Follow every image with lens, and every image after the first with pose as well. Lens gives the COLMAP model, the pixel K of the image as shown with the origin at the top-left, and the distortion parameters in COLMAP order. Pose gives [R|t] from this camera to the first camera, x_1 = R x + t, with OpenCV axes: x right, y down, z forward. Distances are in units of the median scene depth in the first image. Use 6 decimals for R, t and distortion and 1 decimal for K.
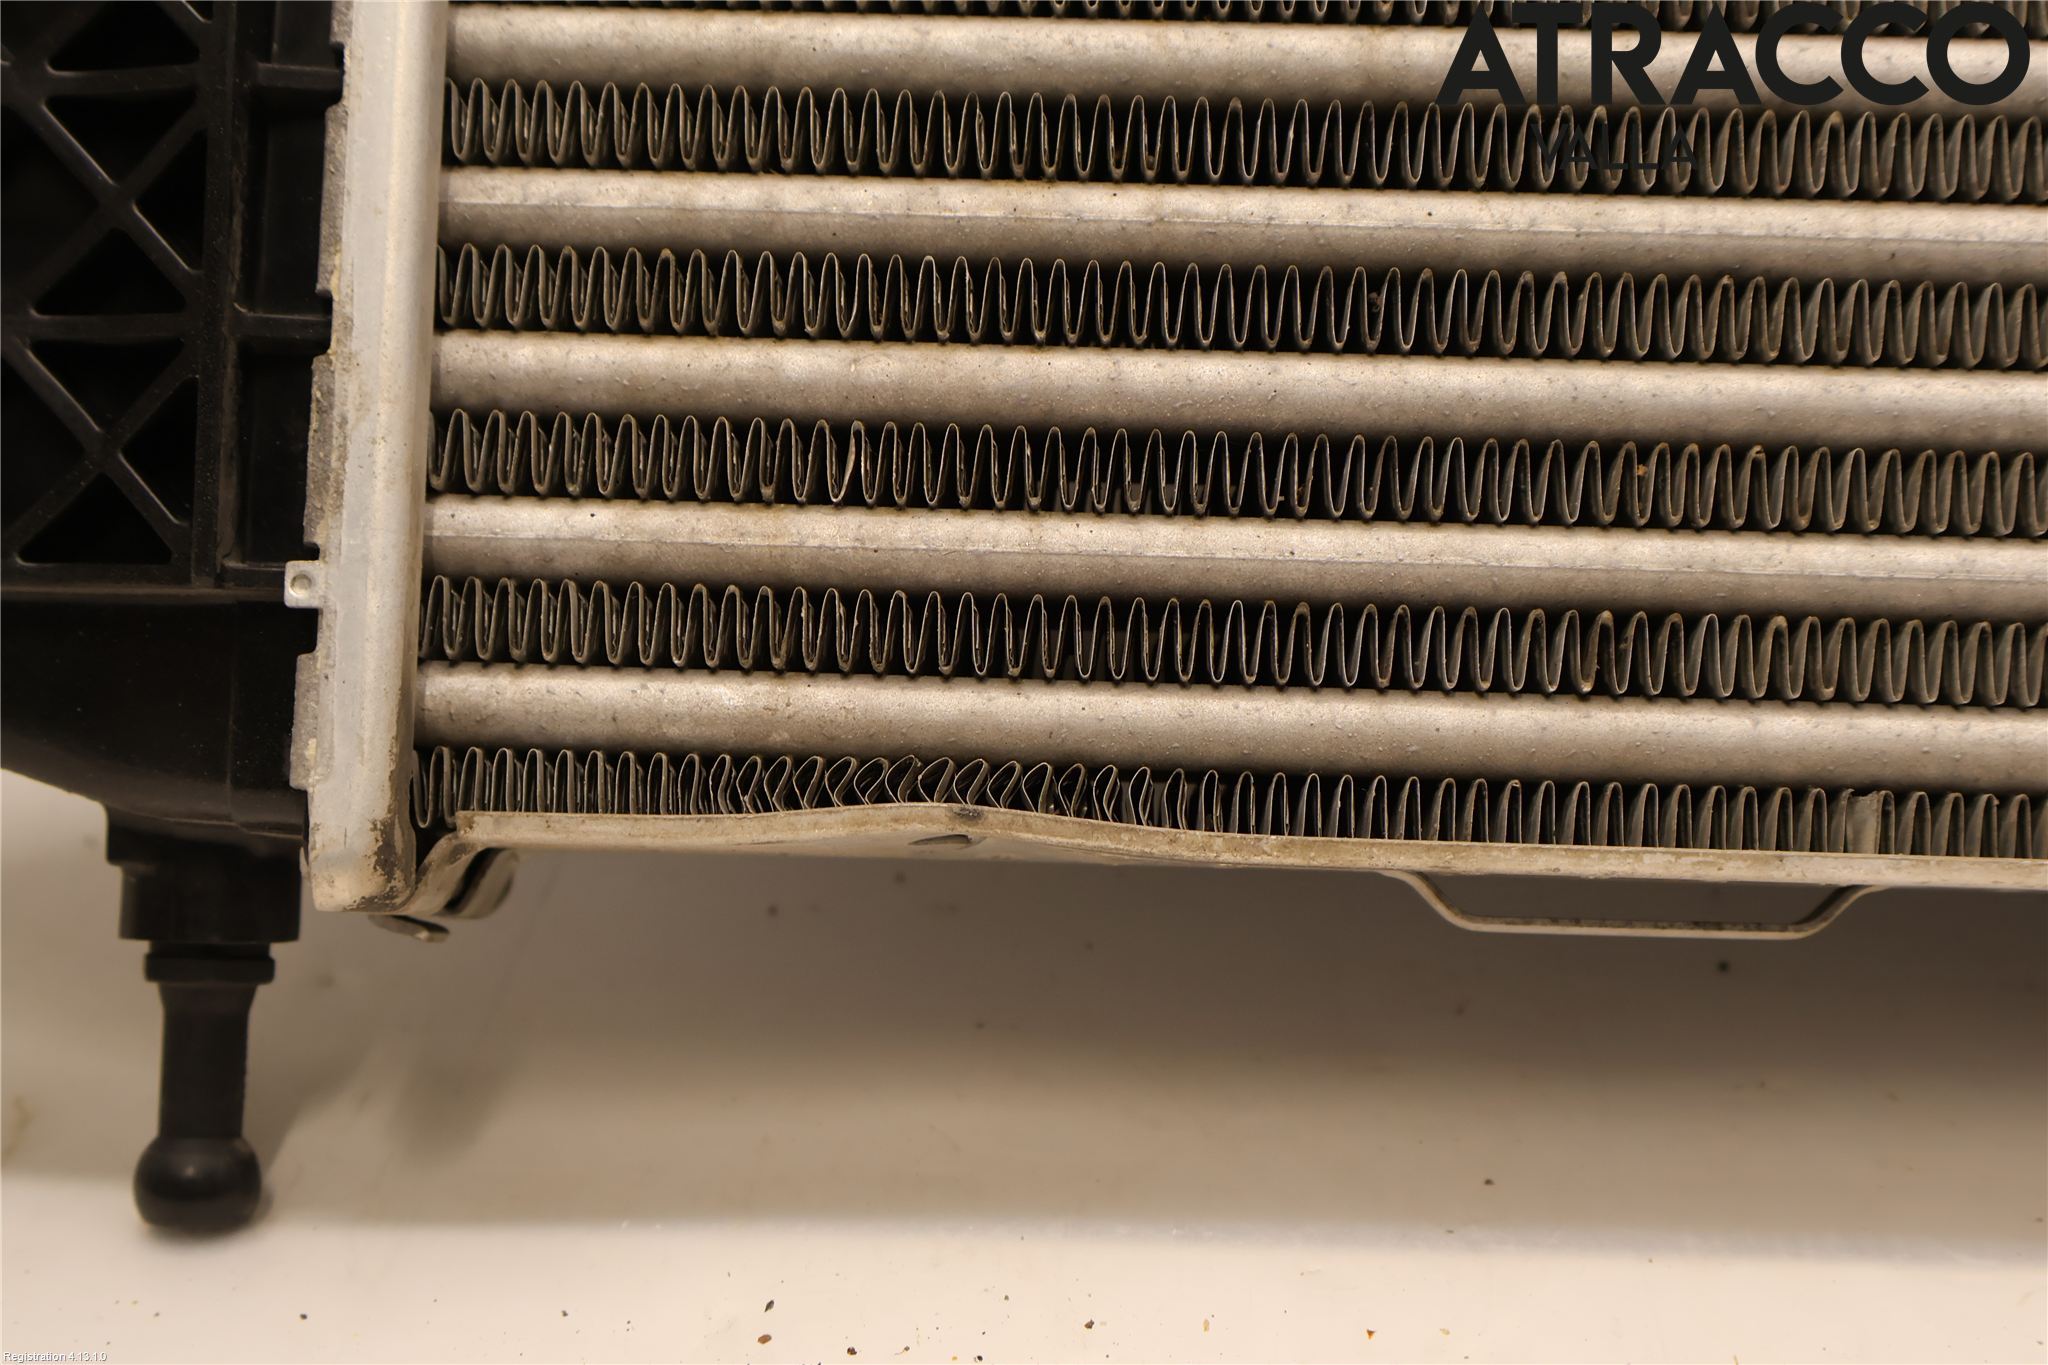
lens RADIAL K [[3136.1, 0, 1024.3], [0, 3136.1, 683.9], [0, 0, 1]] dist [0.047257, 0.000000]
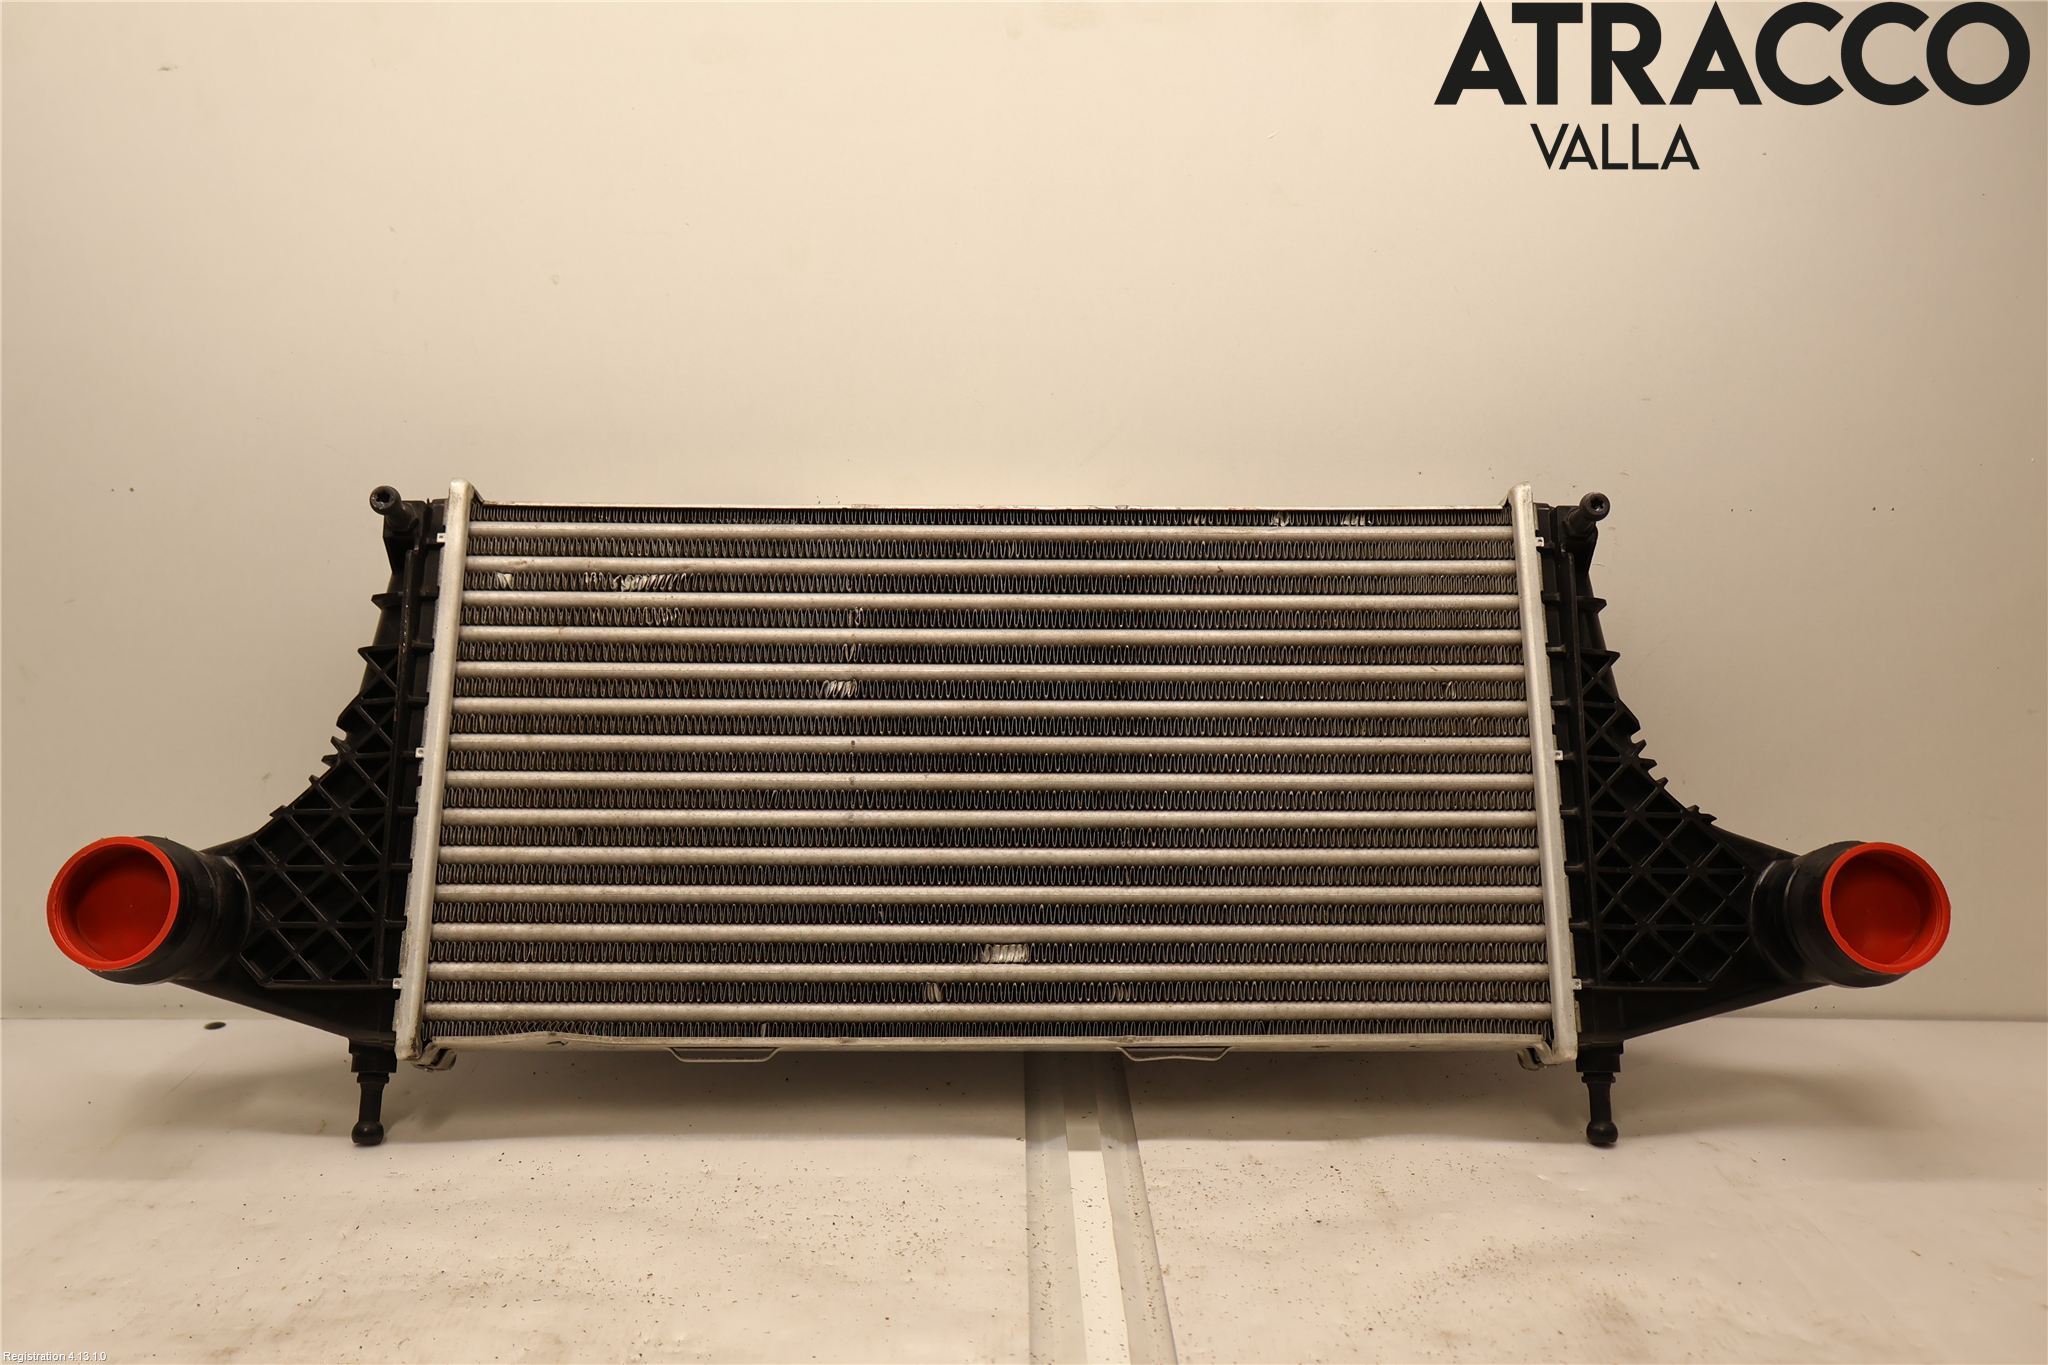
lens RADIAL K [[1861.0, 0, 1024.6], [0, 1861.0, 679.5], [0, 0, 1]] dist [0.006362, 0.000000]
pose [[0.998381, -0.015157, 0.054823, 0.485747], [0.025855, 0.979445, -0.200049, 0.091179], [-0.050664, 0.201143, 0.978251, -1.595820]]
